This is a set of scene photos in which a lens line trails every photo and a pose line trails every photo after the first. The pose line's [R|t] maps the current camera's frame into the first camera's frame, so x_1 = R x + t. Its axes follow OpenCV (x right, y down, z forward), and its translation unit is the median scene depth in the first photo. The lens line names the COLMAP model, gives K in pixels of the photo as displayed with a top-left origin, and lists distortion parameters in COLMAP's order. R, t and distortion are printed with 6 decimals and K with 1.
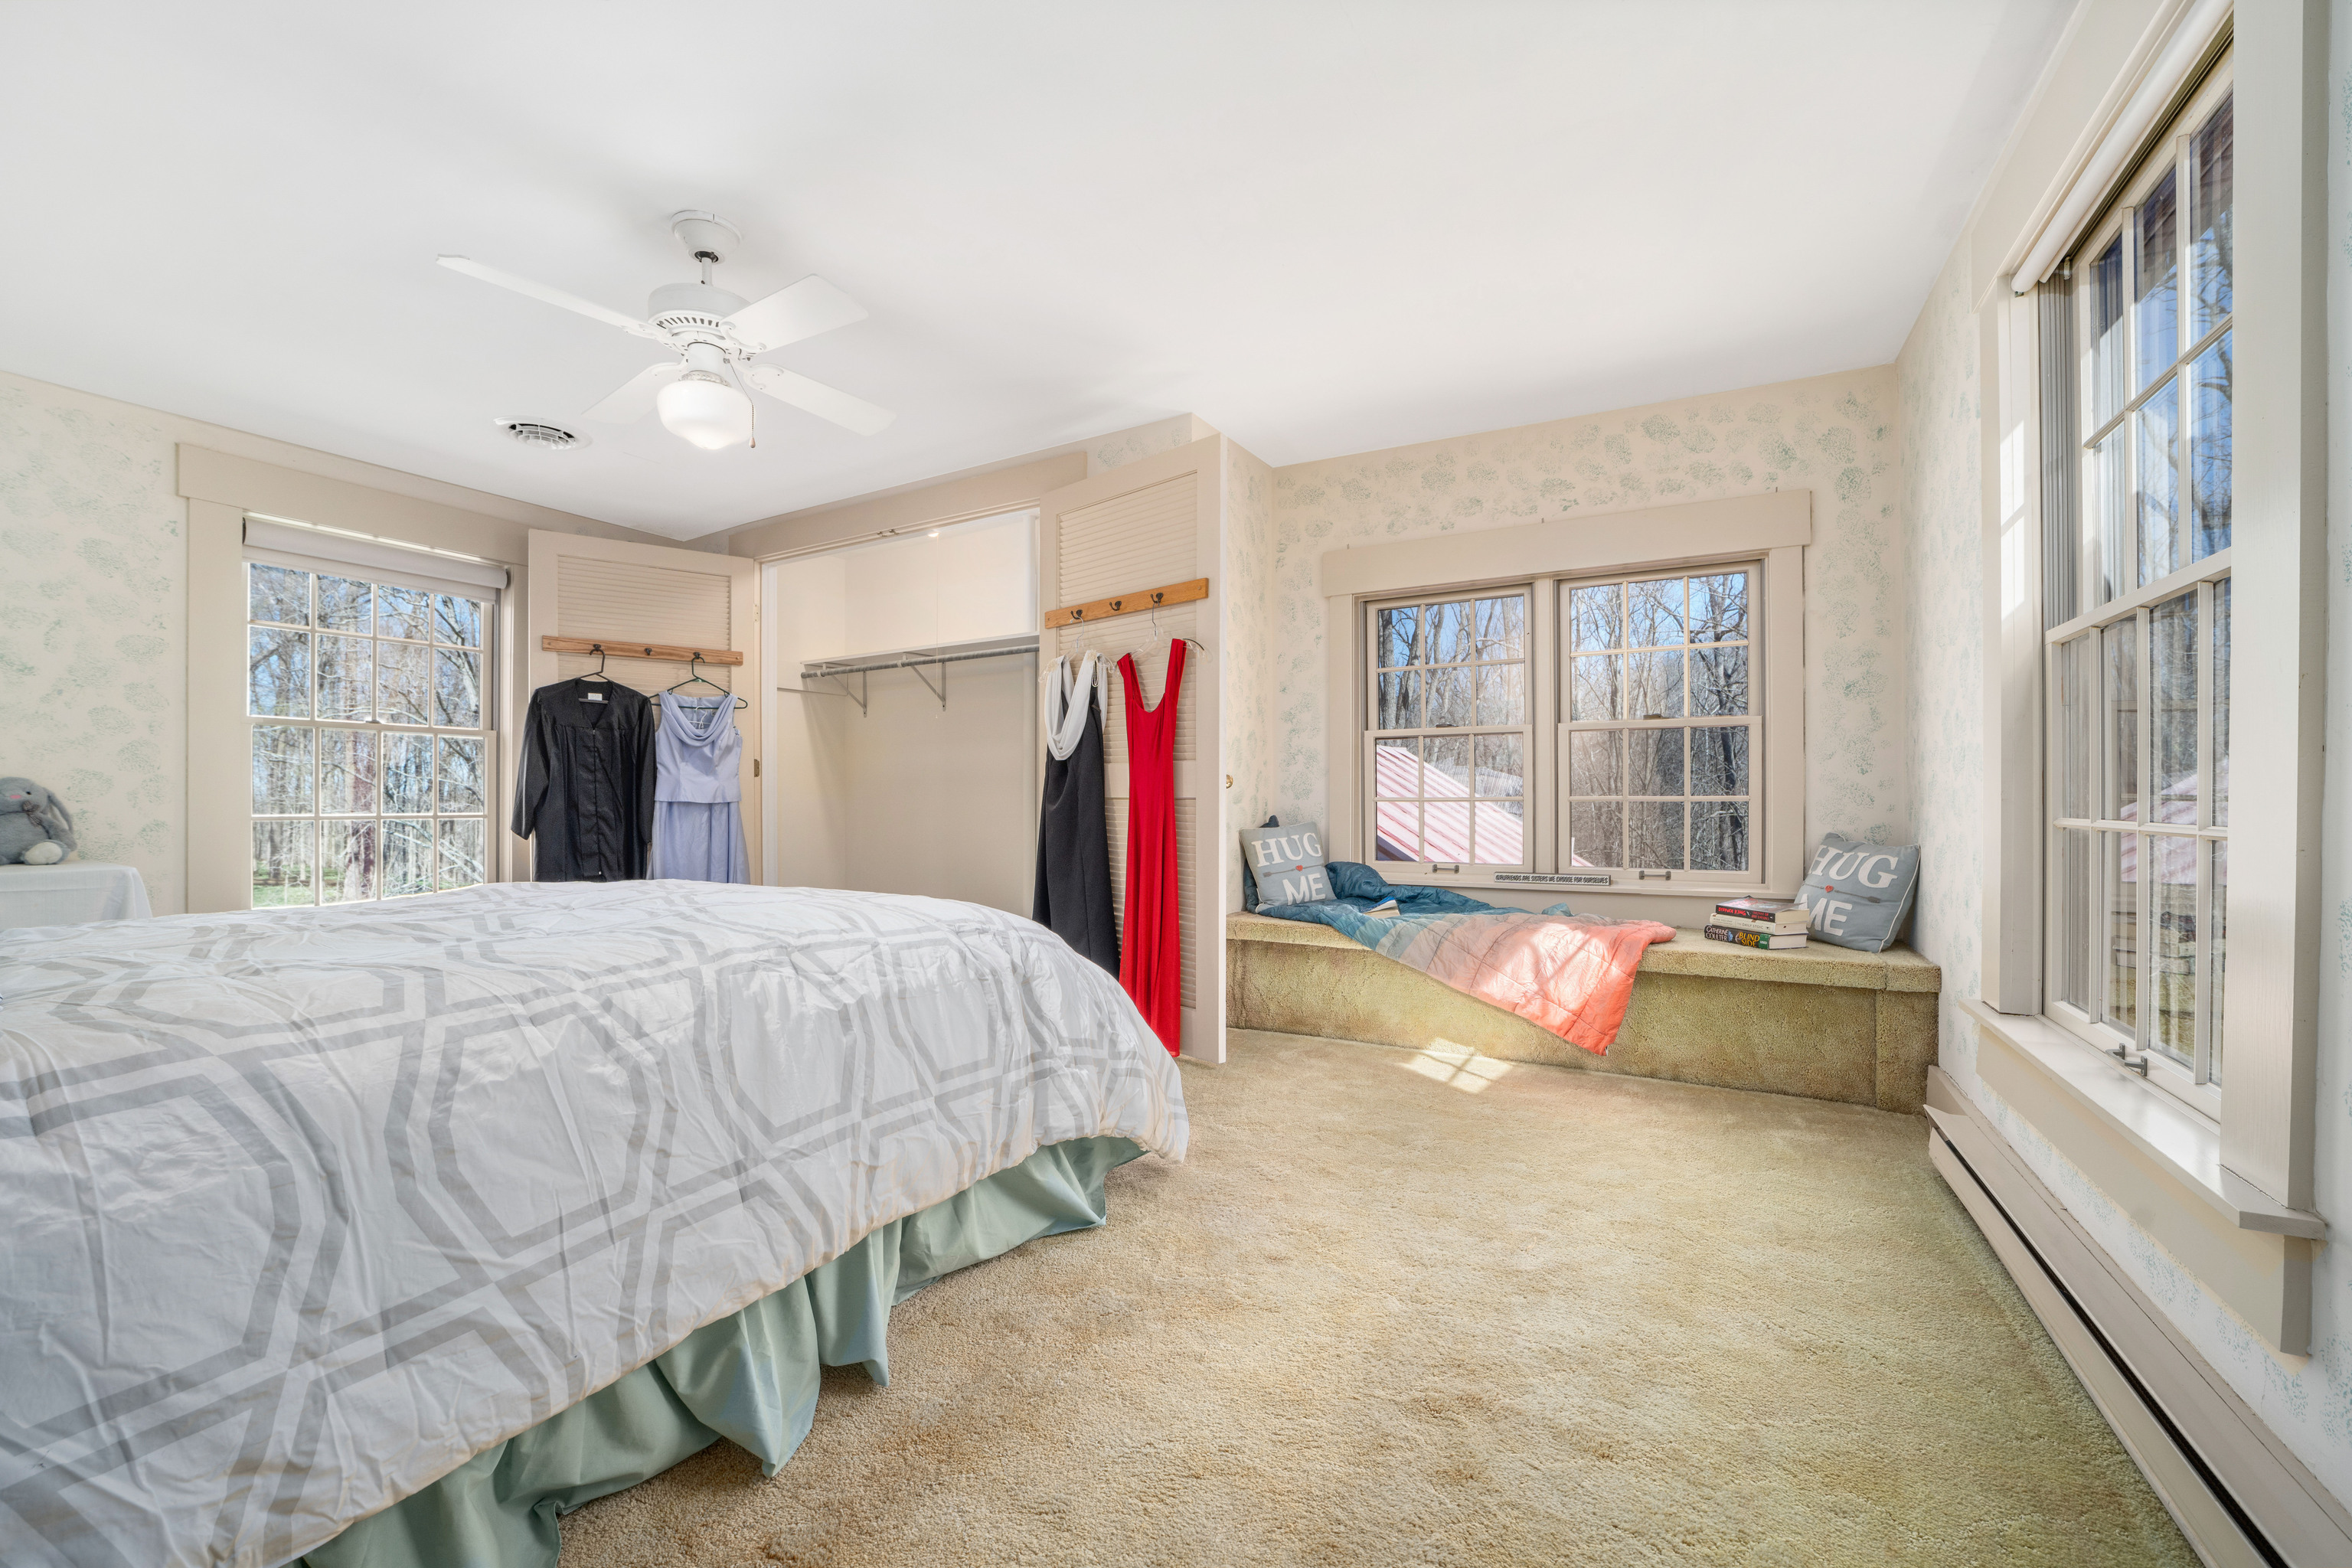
lens RADIAL K [[940.8, 0, 1180.8], [0, 940.8, 833.2], [0, 0, 1]] dist [-0.036105, 0.009174]
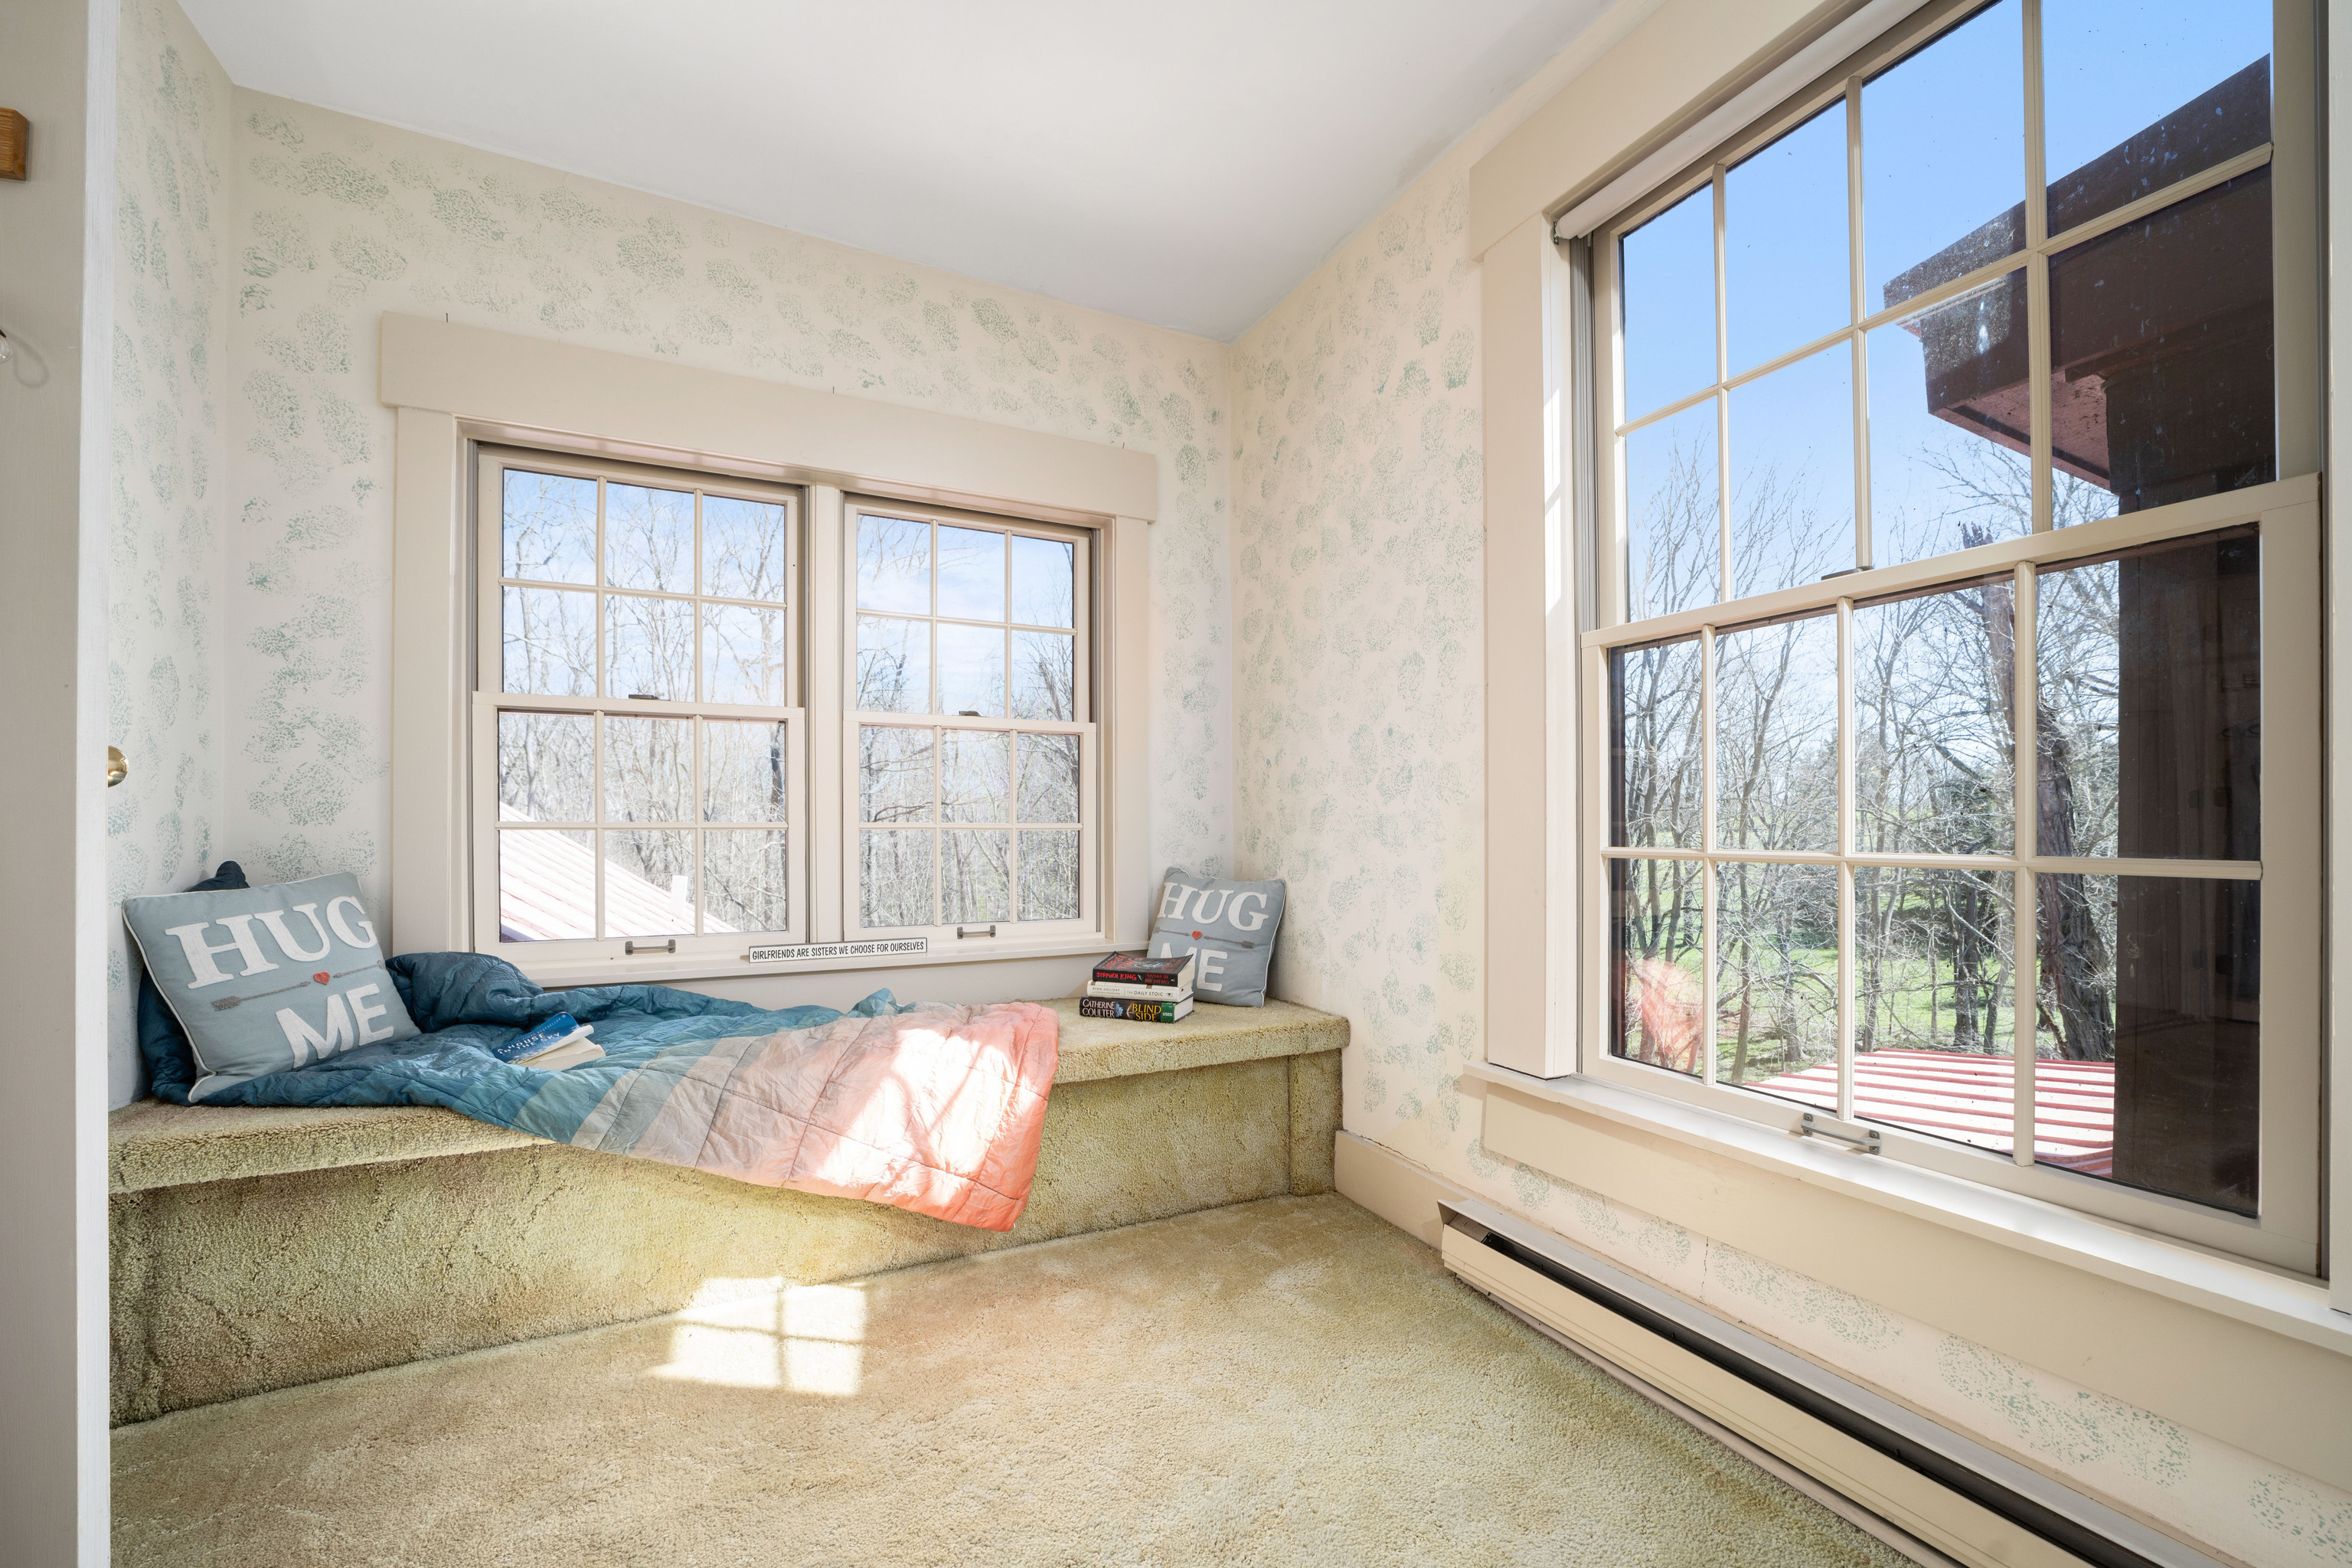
lens RADIAL K [[940.8, 0, 1180.8], [0, 940.8, 833.2], [0, 0, 1]] dist [-0.036105, 0.009174]
pose [[0.564732, 0.000919, 0.825274, -0.003684], [0.027461, 0.999425, -0.019904, -0.013927], [-0.824818, 0.033903, 0.564382, 0.495490]]
